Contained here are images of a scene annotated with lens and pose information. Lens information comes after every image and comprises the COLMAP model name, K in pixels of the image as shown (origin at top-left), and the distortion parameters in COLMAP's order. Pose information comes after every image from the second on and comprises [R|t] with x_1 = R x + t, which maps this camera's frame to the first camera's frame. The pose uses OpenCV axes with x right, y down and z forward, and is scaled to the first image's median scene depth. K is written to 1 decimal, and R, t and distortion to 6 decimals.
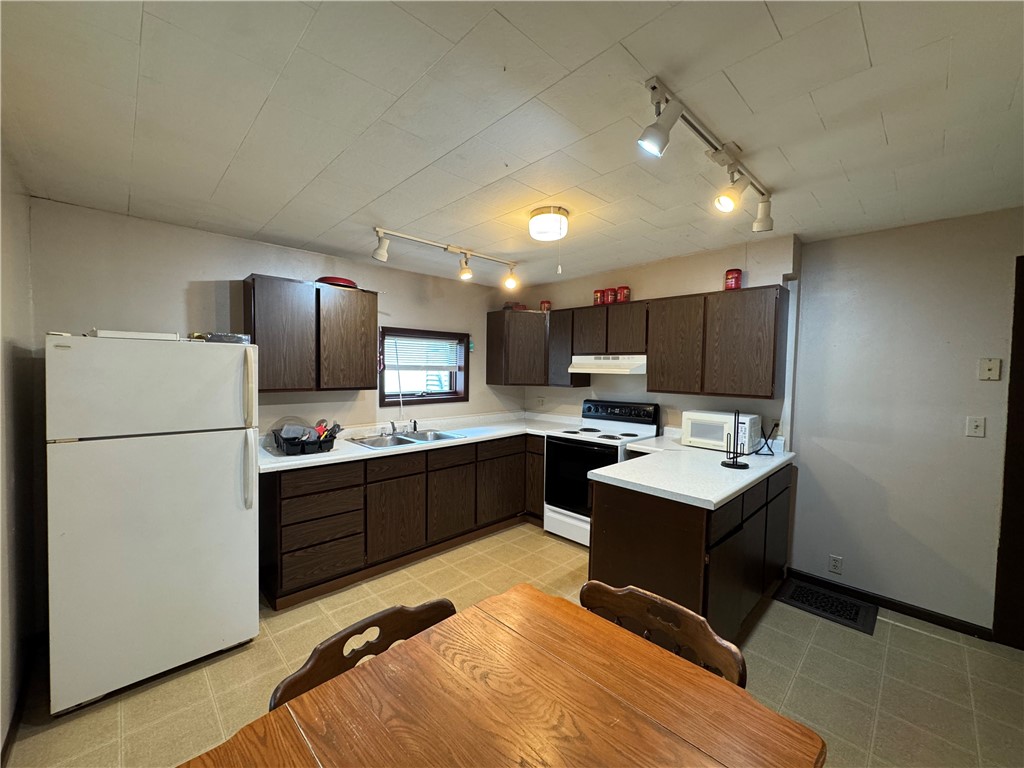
lens RADIAL K [[407.5, 0, 512.0], [0, 407.5, 384.0], [0, 0, 1]] dist [-0.001071, -0.000135]
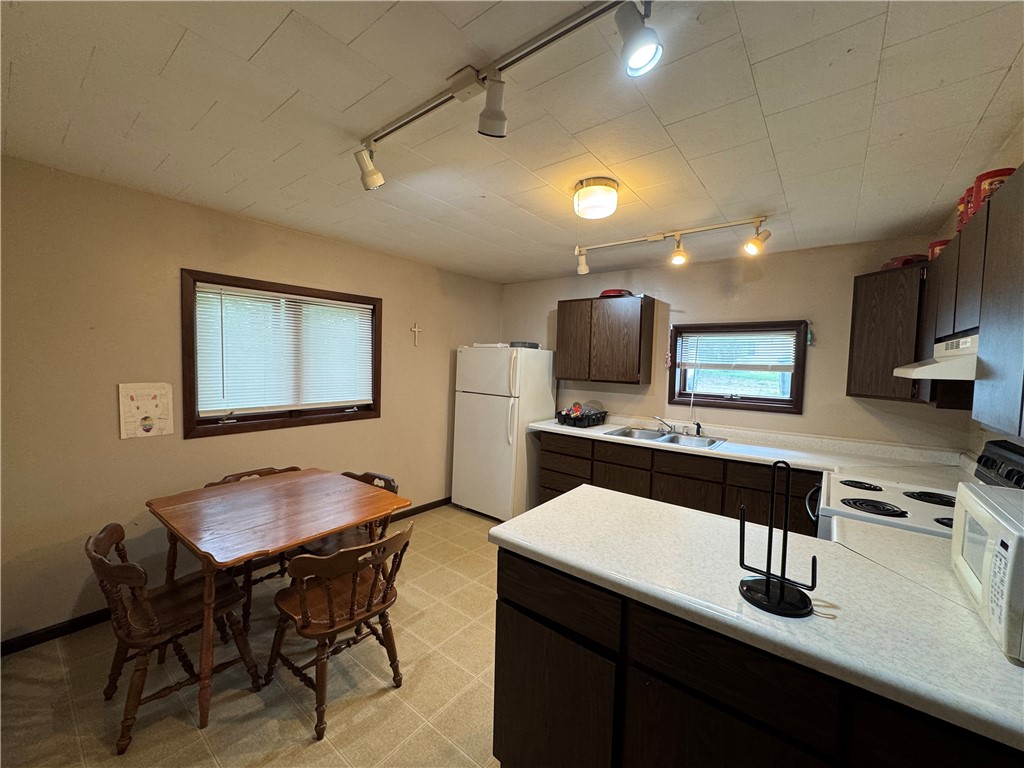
lens RADIAL K [[407.5, 0, 512.0], [0, 407.5, 384.0], [0, 0, 1]] dist [-0.001071, -0.000135]
pose [[0.133771, 0.046532, -0.989919, 0.636408], [-0.064892, 0.997165, 0.038104, -0.007019], [0.988885, 0.059141, 0.136411, 0.475568]]
